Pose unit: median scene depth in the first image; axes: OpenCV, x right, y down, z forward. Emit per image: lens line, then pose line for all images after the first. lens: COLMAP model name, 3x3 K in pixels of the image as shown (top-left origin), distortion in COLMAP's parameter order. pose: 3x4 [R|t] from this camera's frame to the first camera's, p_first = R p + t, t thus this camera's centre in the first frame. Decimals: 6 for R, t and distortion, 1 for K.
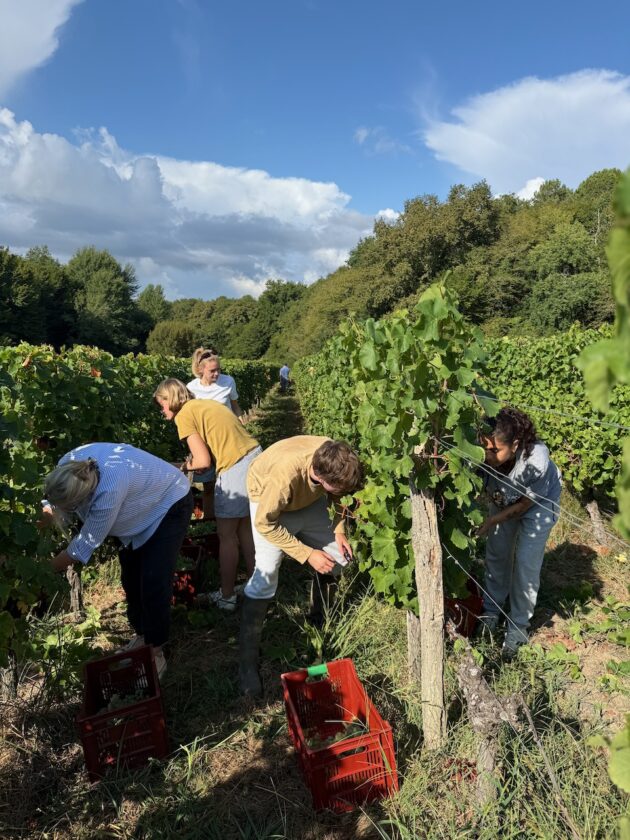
lens RADIAL K [[588.3, 0, 316.1], [0, 588.3, 423.4], [0, 0, 1]] dist [0.011136, 0.000610]
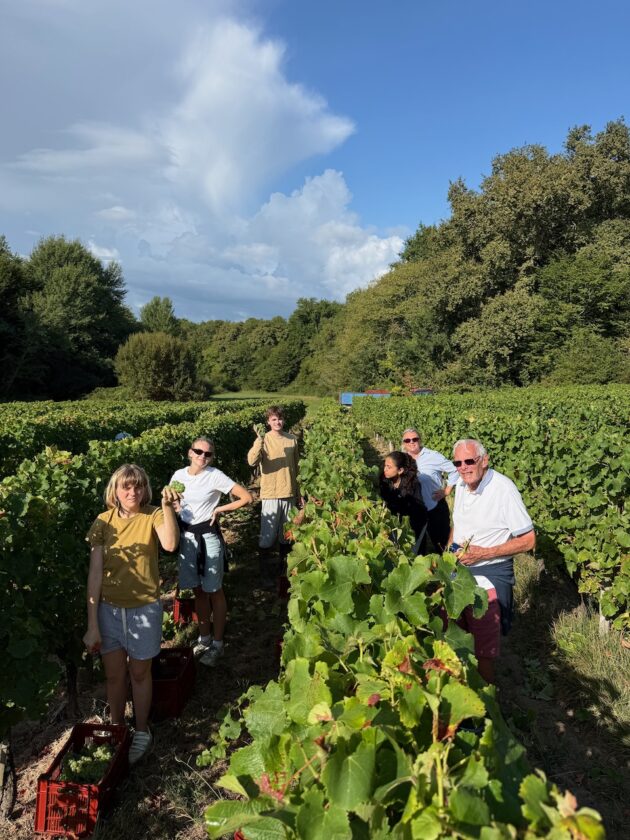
lens RADIAL K [[588.3, 0, 313.2], [0, 588.3, 416.9], [0, 0, 1]] dist [0.011136, 0.000610]
pose [[0.997954, 0.016160, -0.061858, -0.006866], [-0.019604, 0.998267, -0.055484, -0.033985], [0.060854, 0.056583, 0.996542, 0.284593]]
